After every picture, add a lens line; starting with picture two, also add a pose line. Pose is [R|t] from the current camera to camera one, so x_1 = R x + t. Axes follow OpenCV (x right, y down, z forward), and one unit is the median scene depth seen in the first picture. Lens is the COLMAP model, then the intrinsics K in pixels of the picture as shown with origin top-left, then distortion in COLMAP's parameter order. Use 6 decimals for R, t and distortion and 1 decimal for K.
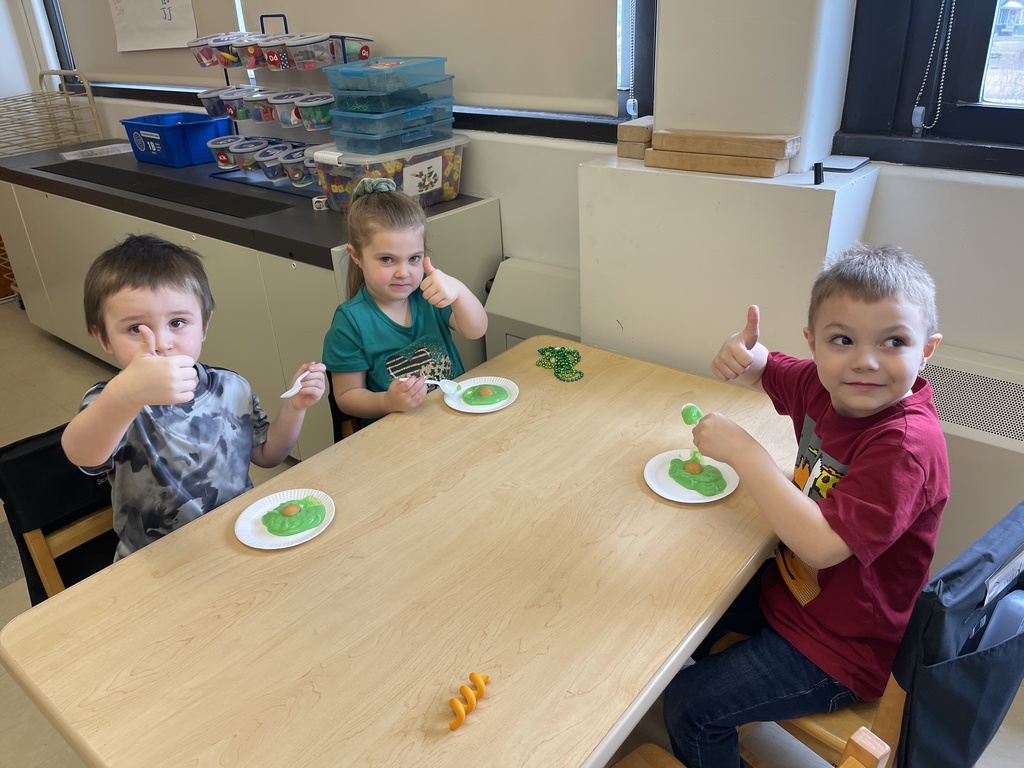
lens RADIAL K [[813.5, 0, 512.0], [0, 813.5, 384.0], [0, 0, 1]] dist [-0.039740, 0.078198]
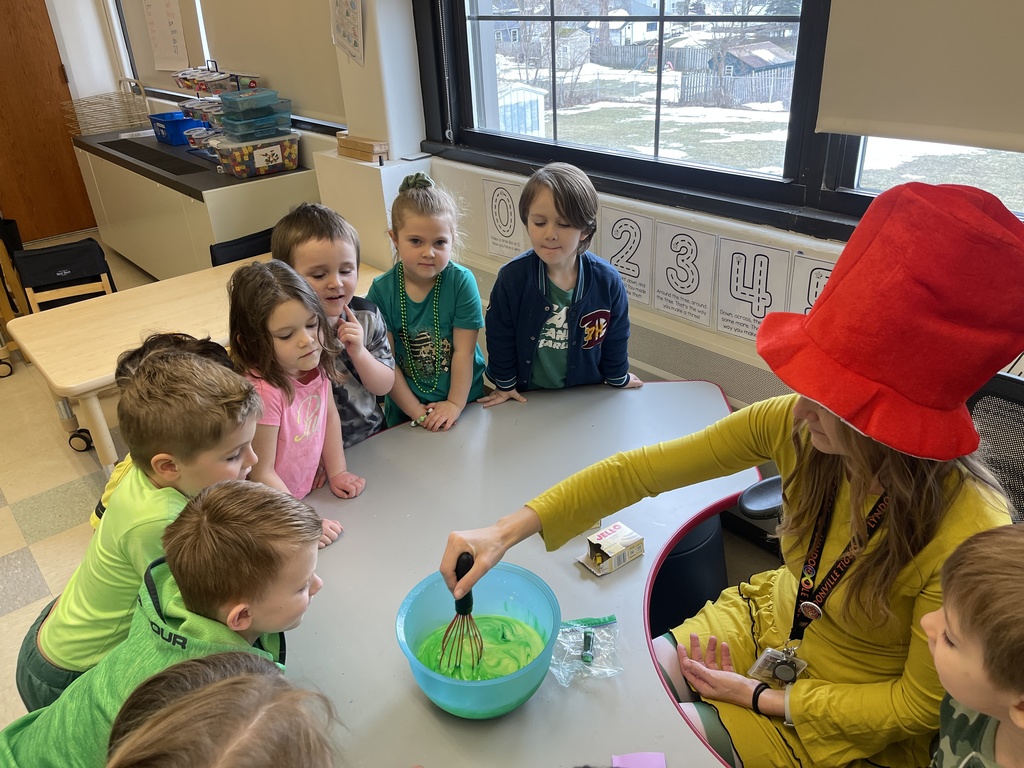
lens RADIAL K [[763.5, 0, 512.0], [0, 763.5, 384.0], [0, 0, 1]] dist [0.057637, -0.086866]
pose [[0.991854, 0.062119, -0.111203, 0.651205], [-0.058701, 0.997705, 0.033755, 0.166702], [0.113045, -0.026952, 0.993224, -0.674102]]
